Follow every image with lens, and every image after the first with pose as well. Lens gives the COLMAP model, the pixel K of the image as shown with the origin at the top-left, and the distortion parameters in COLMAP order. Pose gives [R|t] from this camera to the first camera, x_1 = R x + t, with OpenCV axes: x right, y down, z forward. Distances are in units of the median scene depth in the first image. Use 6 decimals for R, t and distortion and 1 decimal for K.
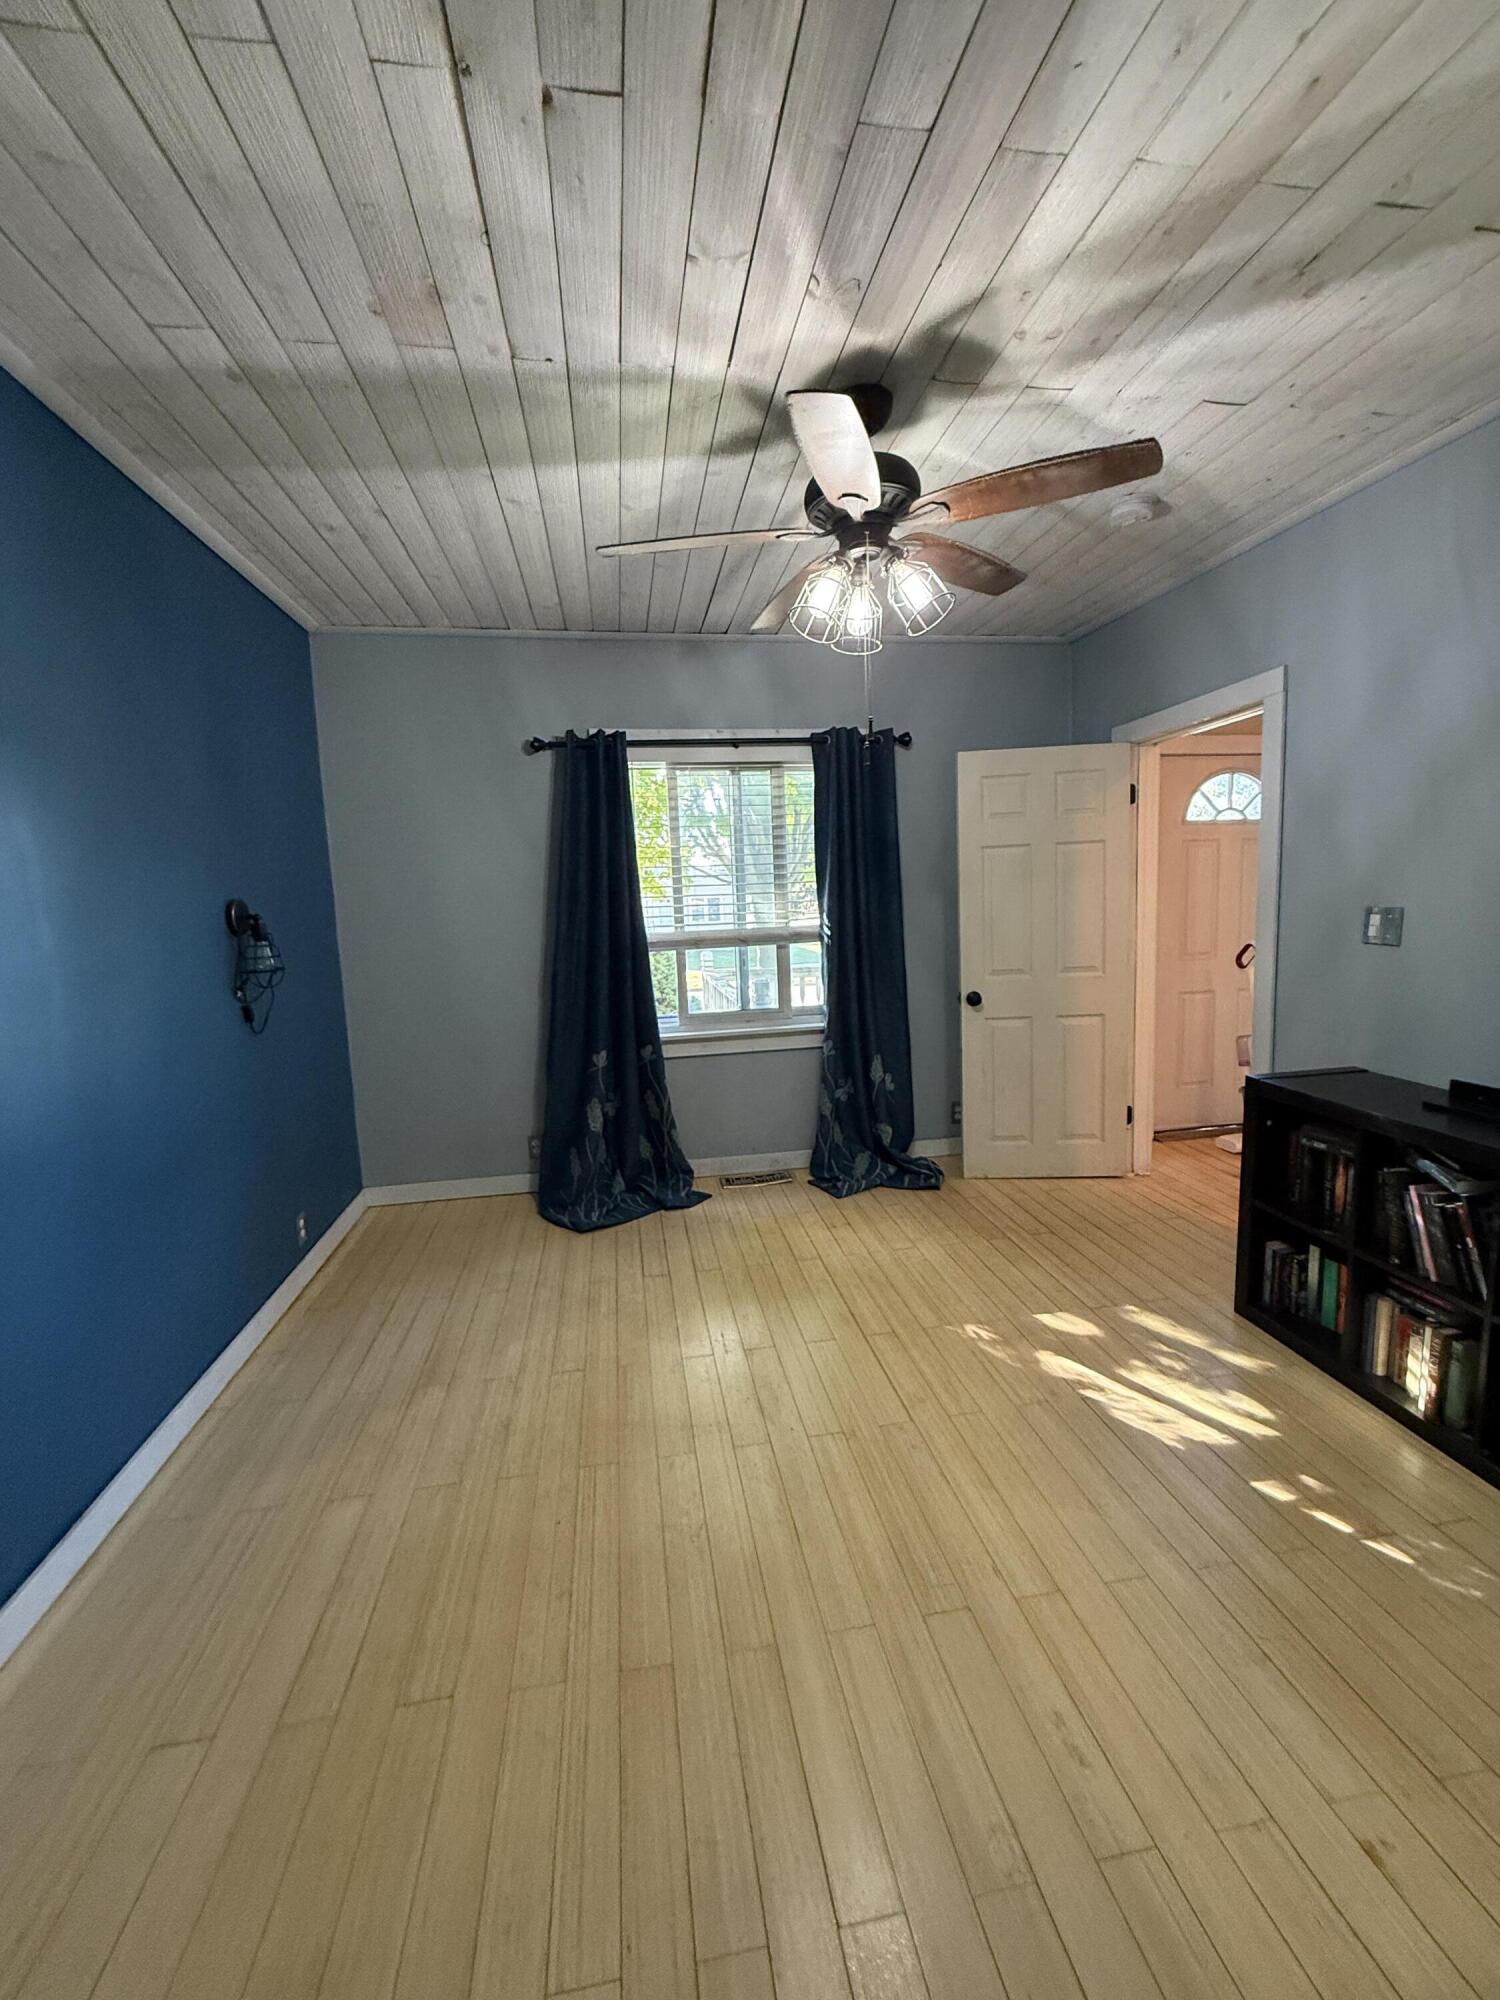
lens RADIAL K [[793.3, 0, 749.1], [0, 793.3, 991.9], [0, 0, 1]] dist [-0.002734, 0.000143]
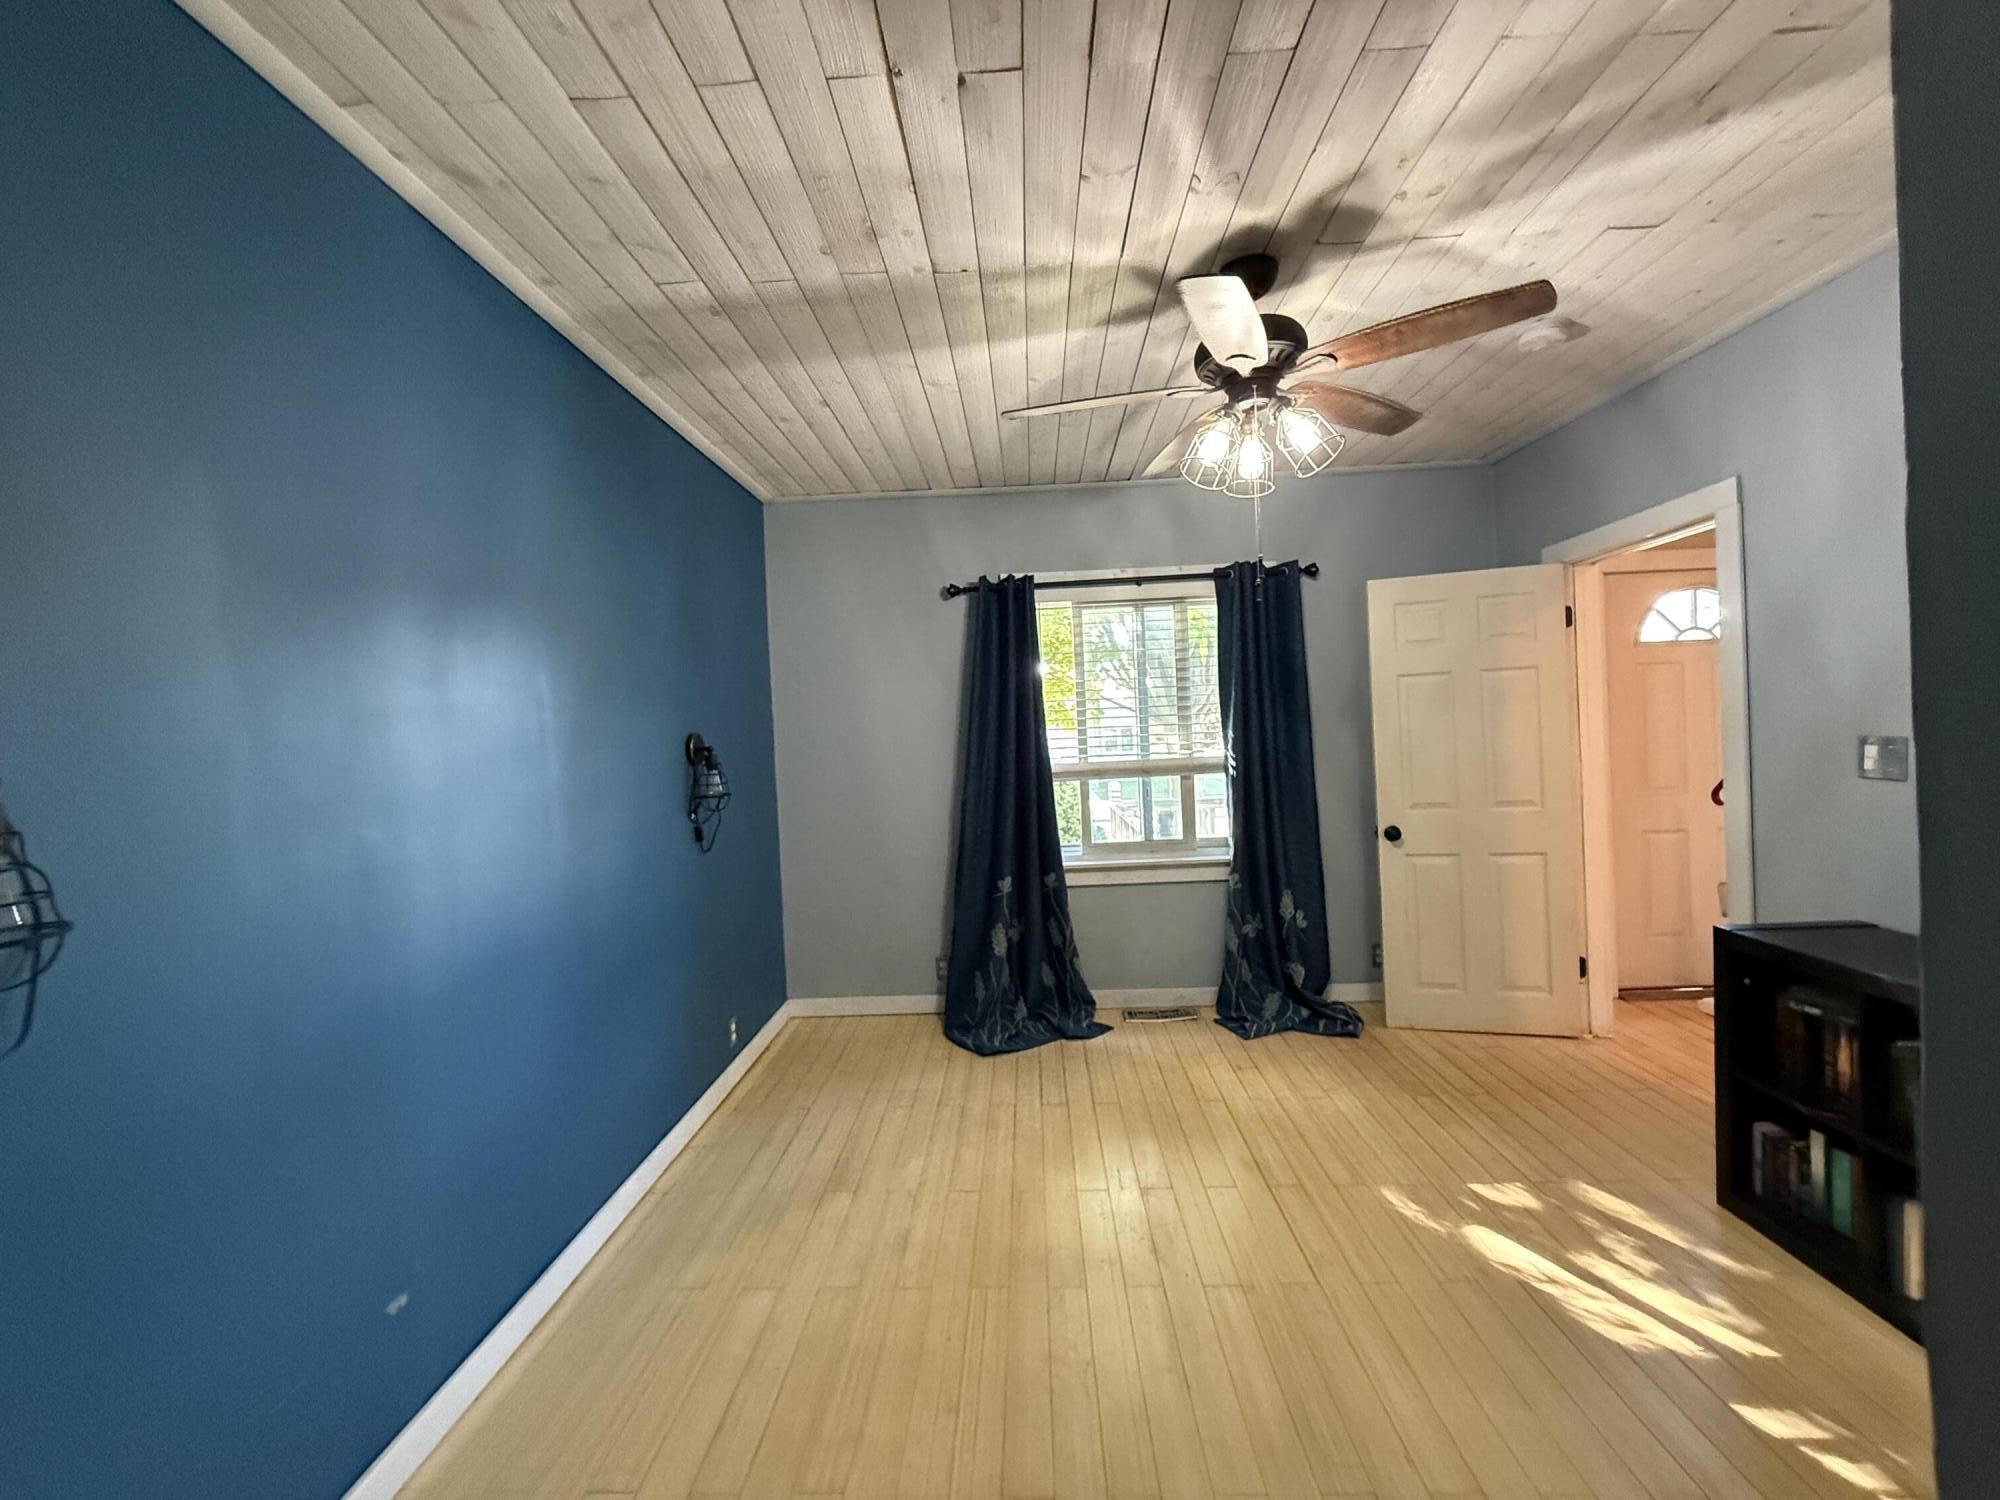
lens RADIAL K [[795.7, 0, 1008.4], [0, 795.7, 749.3], [0, 0, 1]] dist [-0.001304, 0.000376]
pose [[0.981264, -0.000734, -0.192664, 0.023398], [-0.016825, 0.995846, -0.089484, 0.001976], [0.191930, 0.091049, 0.977176, -0.041543]]
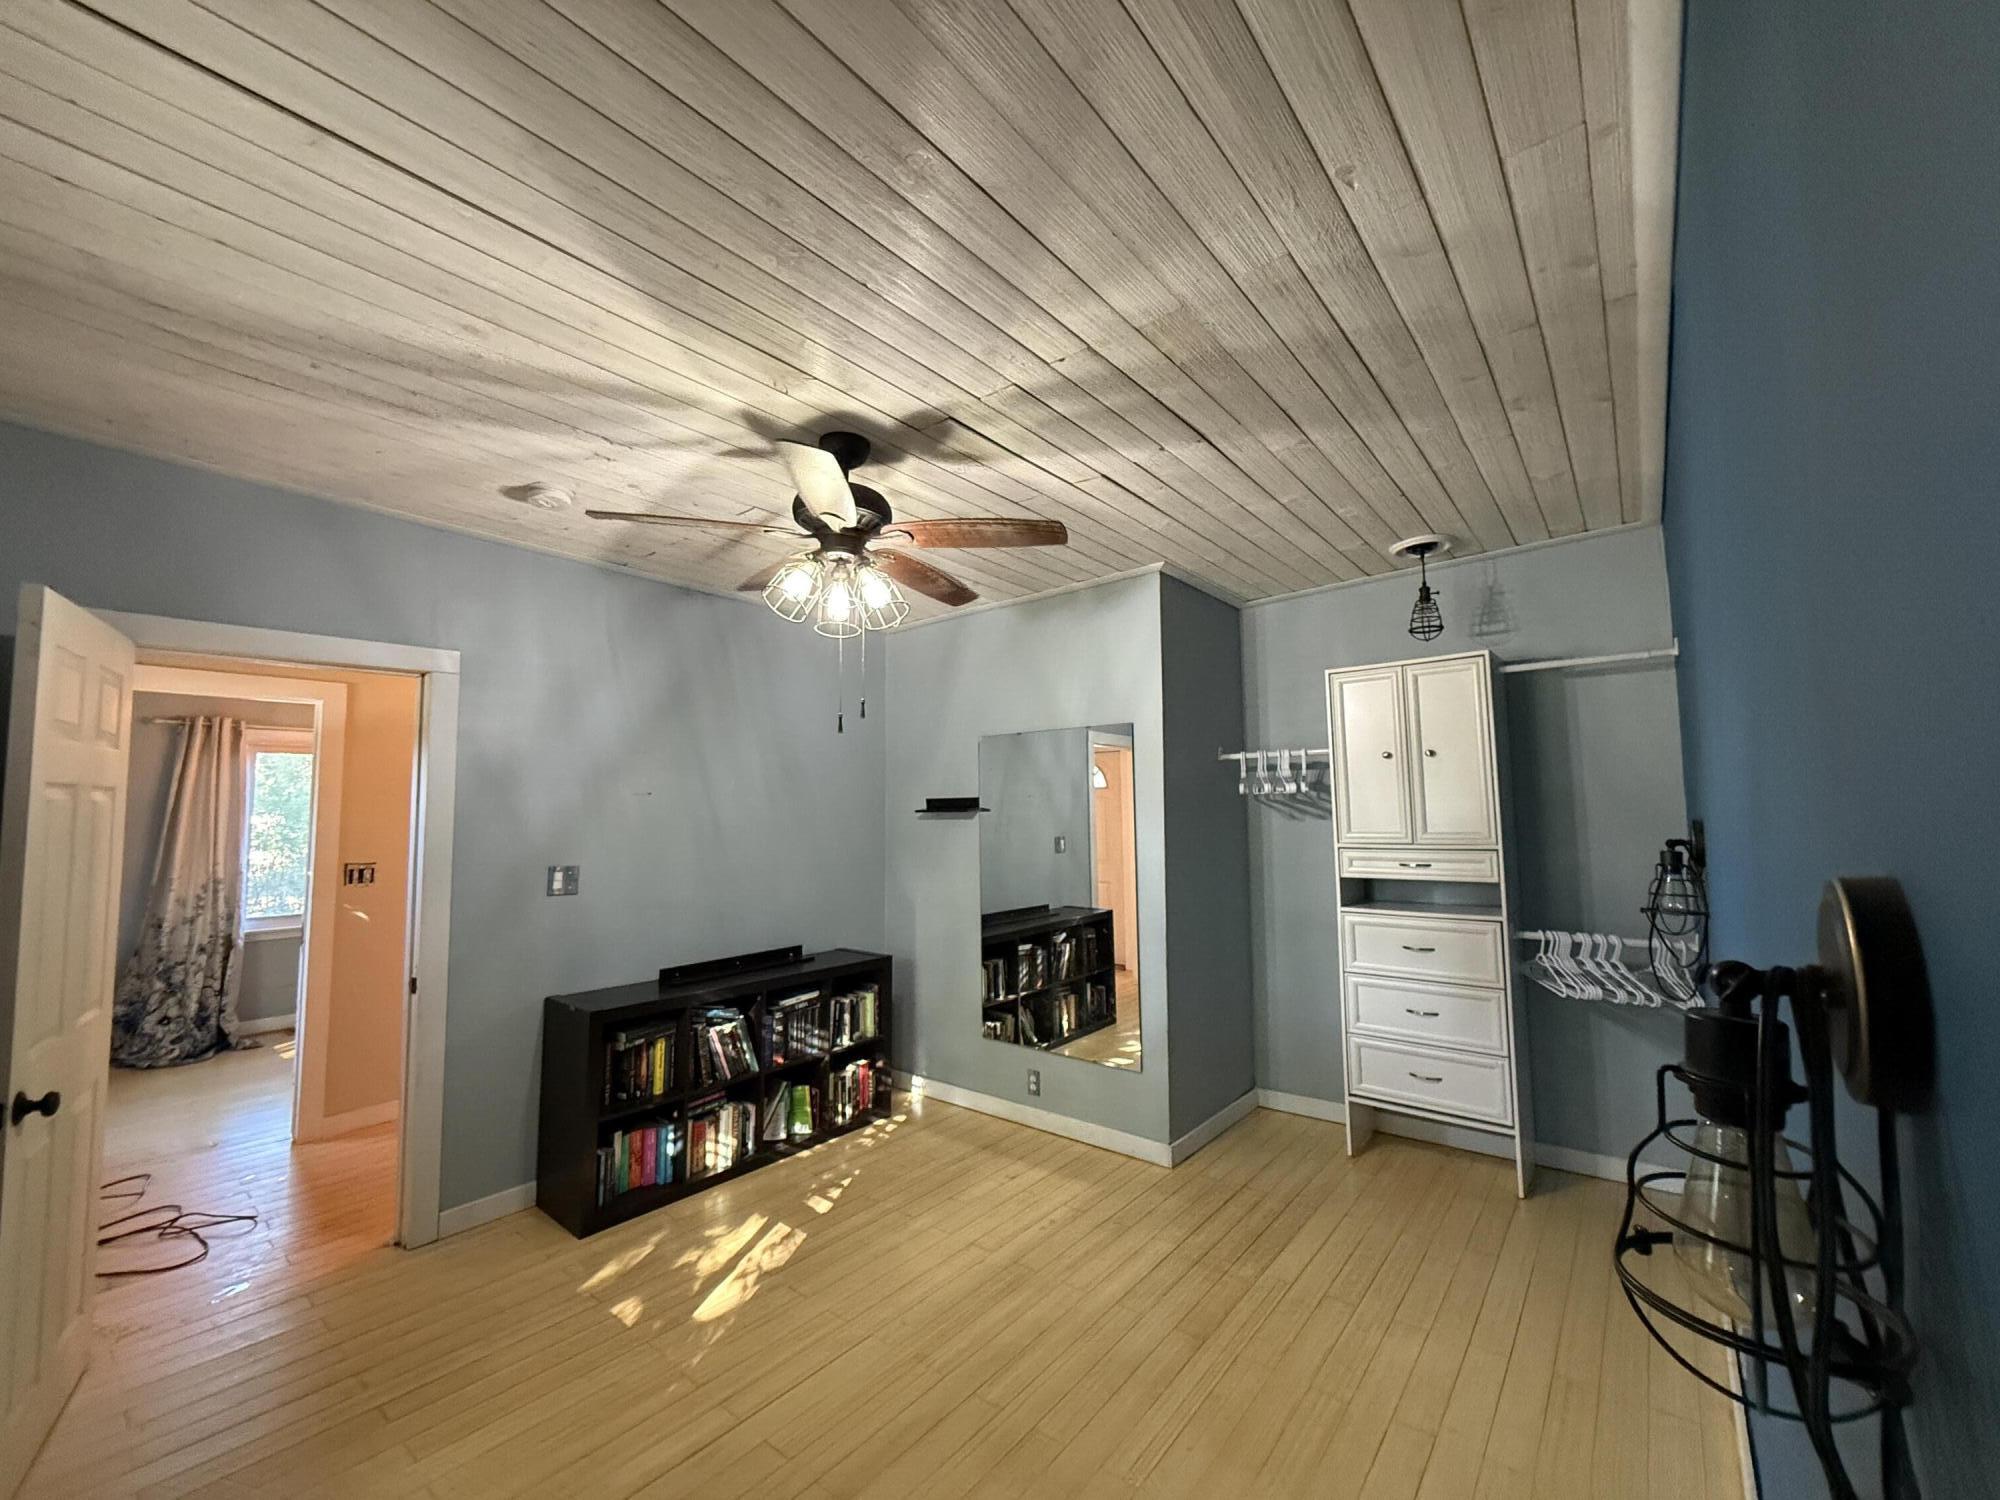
lens RADIAL K [[796.5, 0, 1008.9], [0, 796.5, 749.9], [0, 0, 1]] dist [-0.000608, 0.000472]
pose [[-0.662613, 0.102283, 0.741945, -0.687504], [0.124447, 0.991896, -0.025600, -0.169826], [-0.738550, 0.075370, -0.669972, 1.303377]]
